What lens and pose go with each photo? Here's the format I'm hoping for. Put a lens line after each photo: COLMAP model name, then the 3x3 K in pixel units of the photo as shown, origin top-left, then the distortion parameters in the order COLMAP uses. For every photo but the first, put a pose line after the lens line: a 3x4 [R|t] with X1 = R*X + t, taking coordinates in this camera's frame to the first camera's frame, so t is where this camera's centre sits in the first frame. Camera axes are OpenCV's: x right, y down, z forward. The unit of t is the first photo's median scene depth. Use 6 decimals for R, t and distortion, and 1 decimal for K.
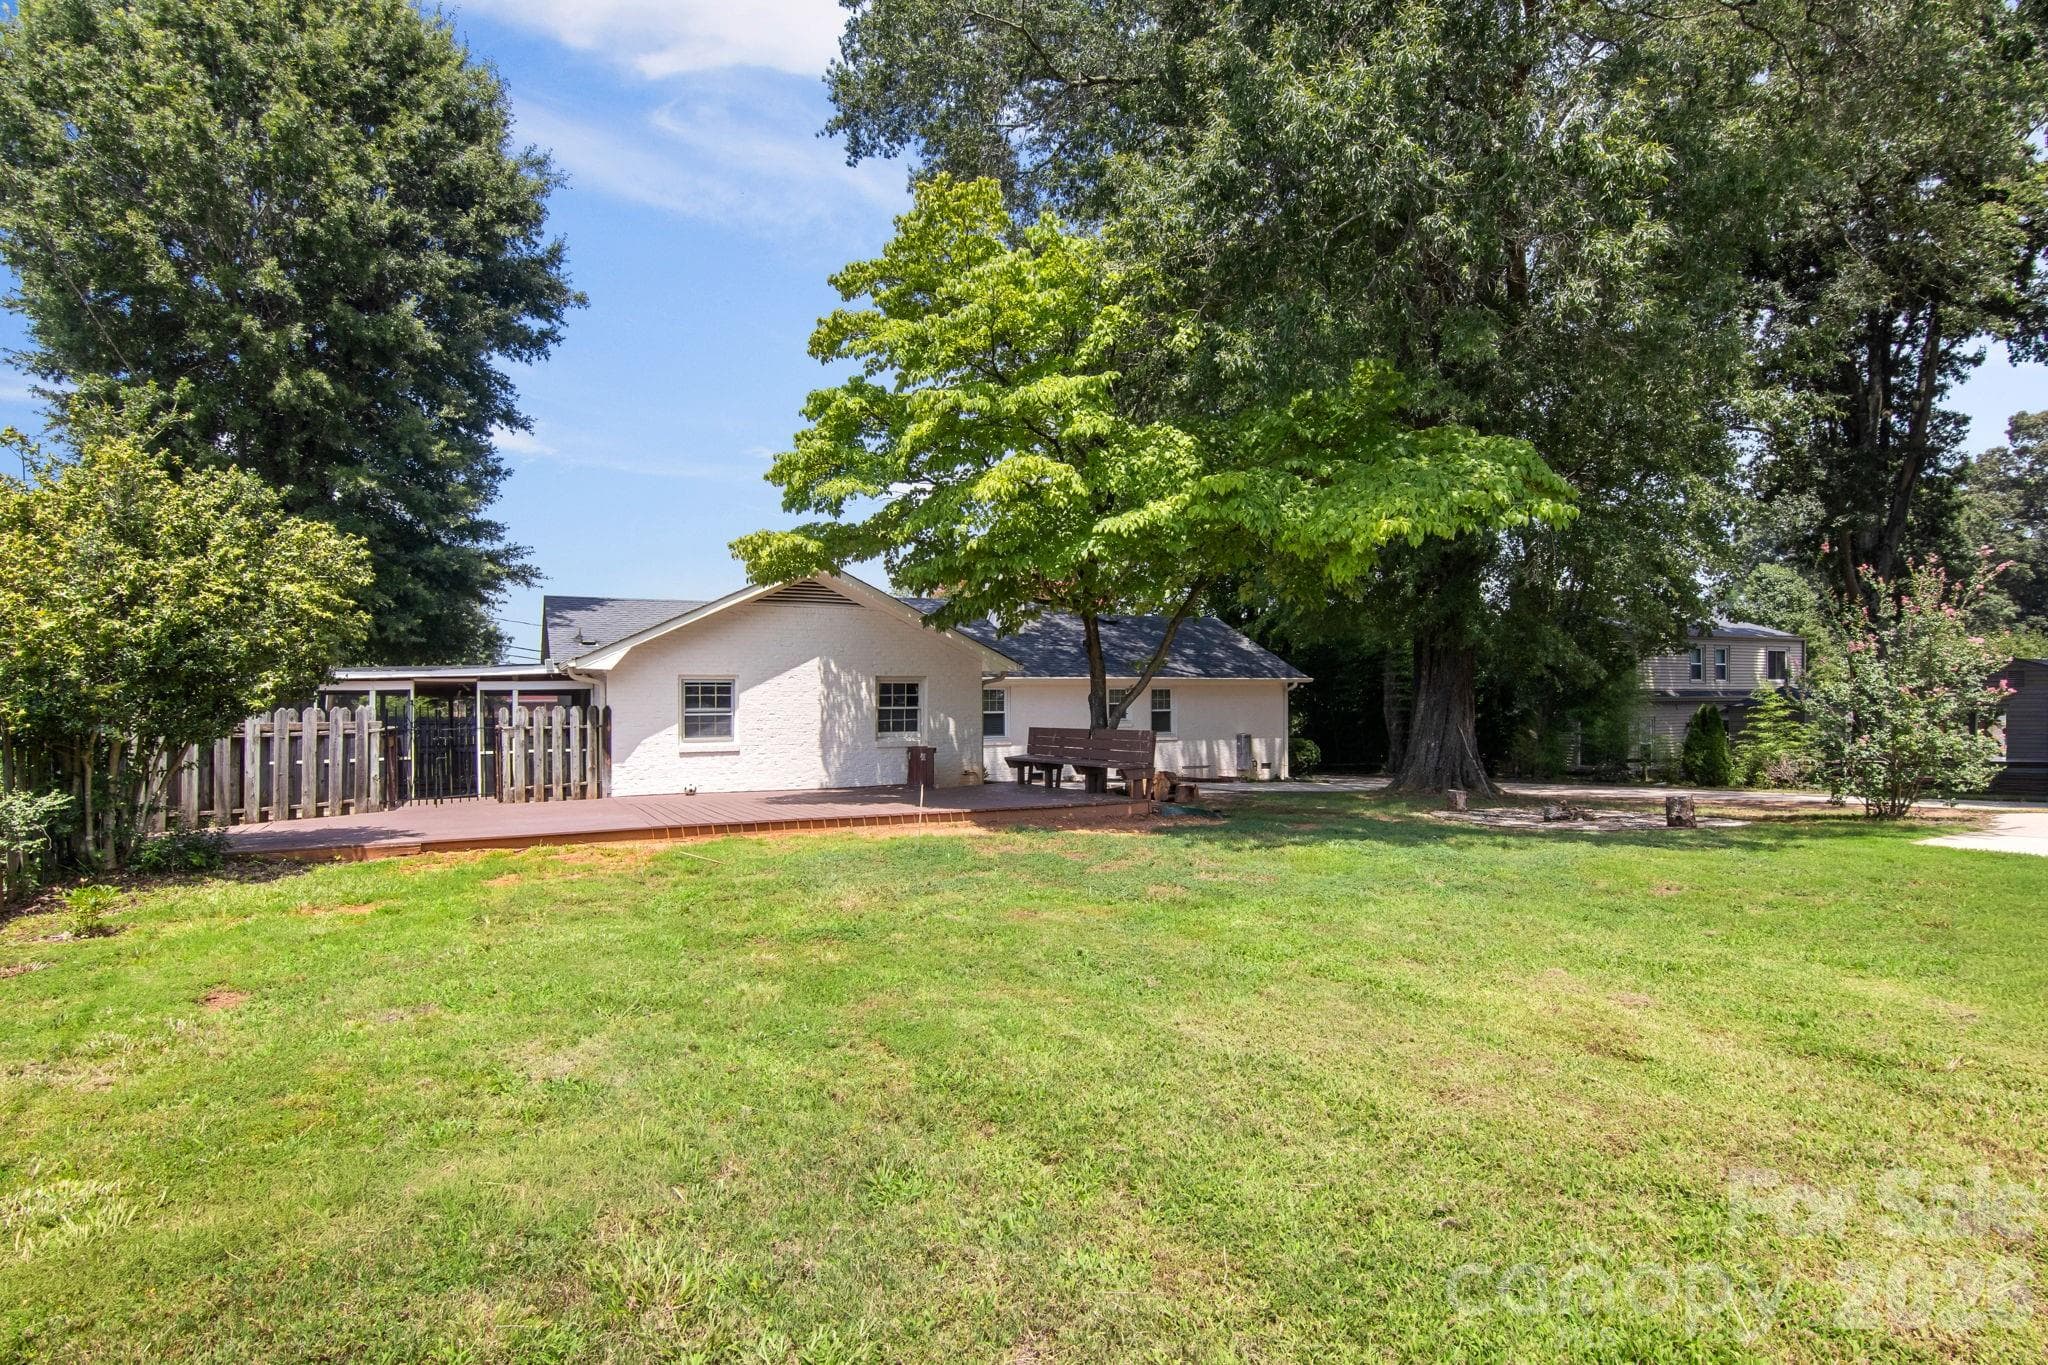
lens RADIAL K [[1018.2, 0, 1020.7], [0, 1018.2, 701.1], [0, 0, 1]] dist [-0.001083, 0.000337]
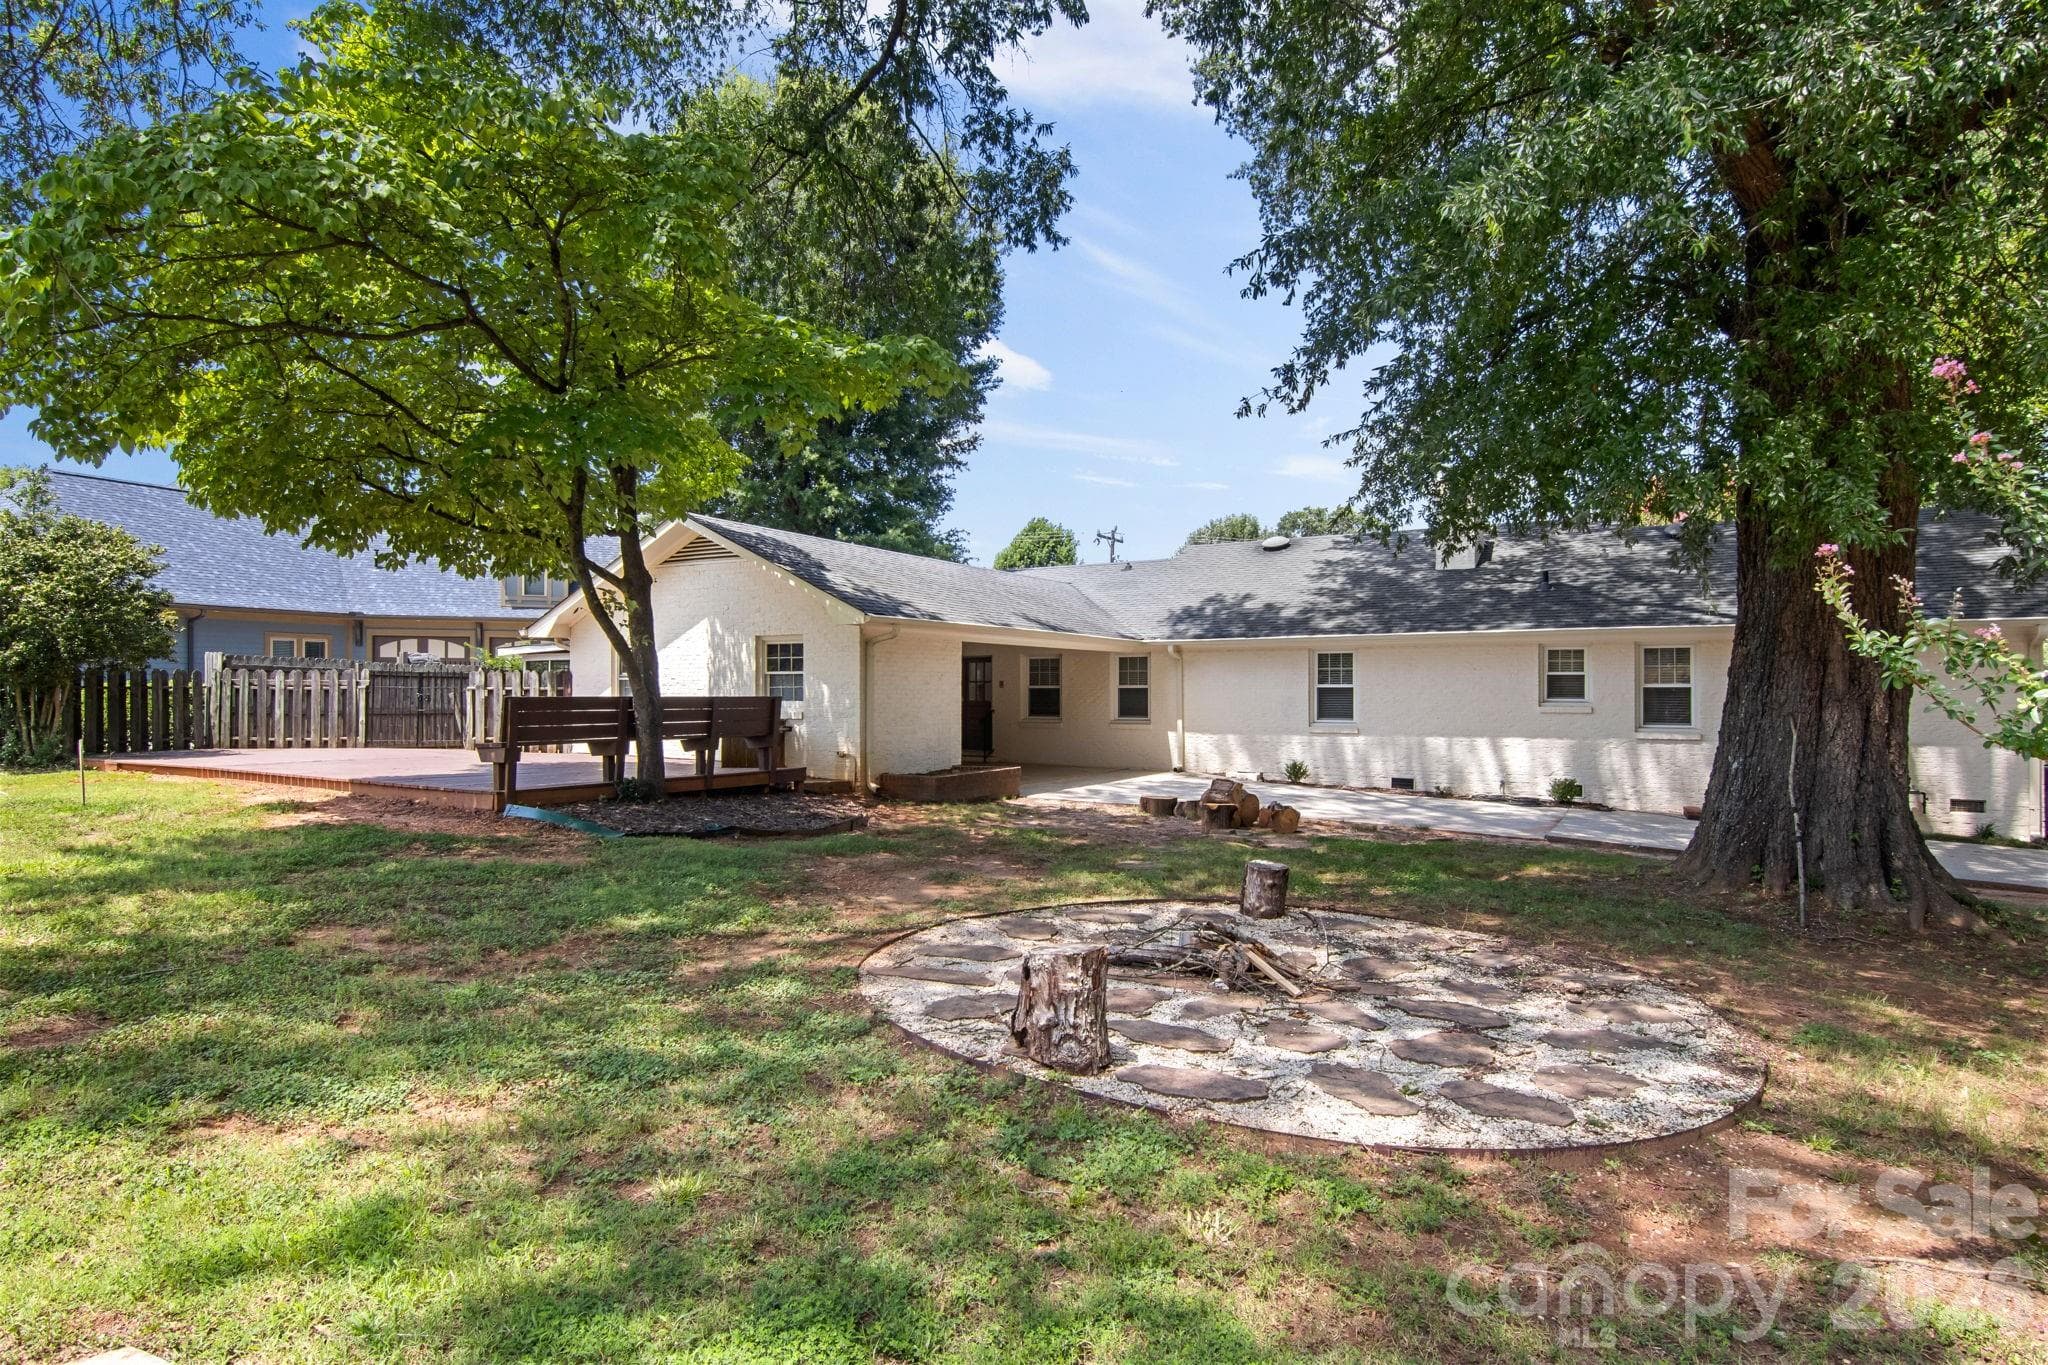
lens RADIAL K [[1018.2, 0, 1020.7], [0, 1018.2, 701.1], [0, 0, 1]] dist [-0.001083, 0.000337]
pose [[0.561430, 0.016615, -0.827357, 0.703045], [-0.002837, 0.999831, 0.018153, 0.014616], [0.827519, -0.007844, 0.561383, 0.693737]]
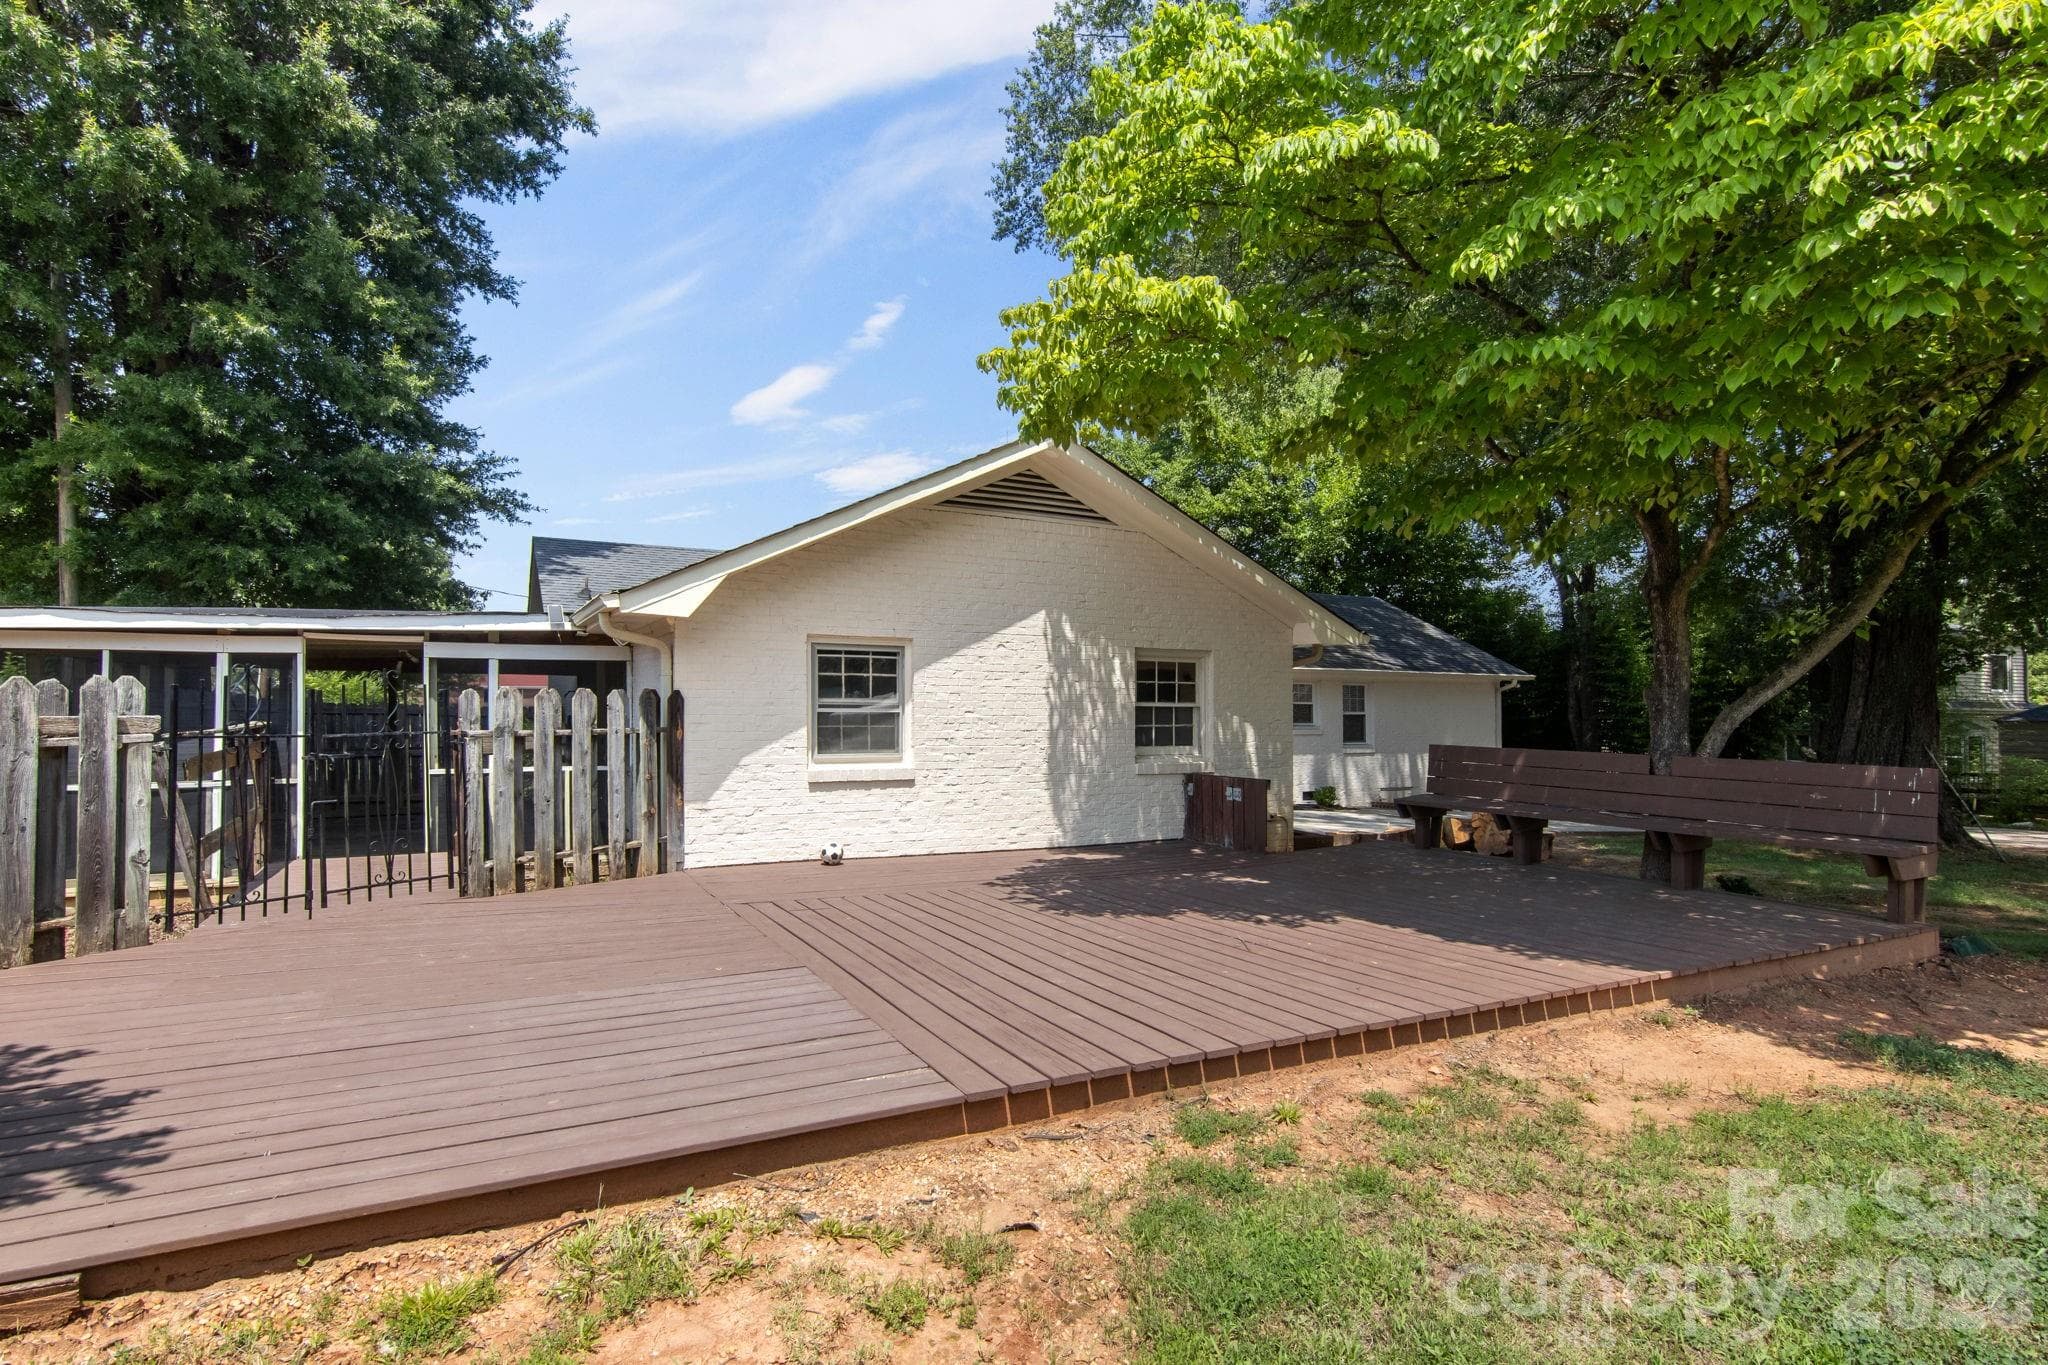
lens RADIAL K [[1020.7, 0, 1019.4], [0, 1020.7, 733.1], [0, 0, 1]] dist [-0.001558, 0.000657]
pose [[0.999648, 0.019076, 0.018462, -0.215425], [-0.019701, 0.999220, 0.034238, 0.004616], [-0.017794, -0.034590, 0.999243, 0.429747]]
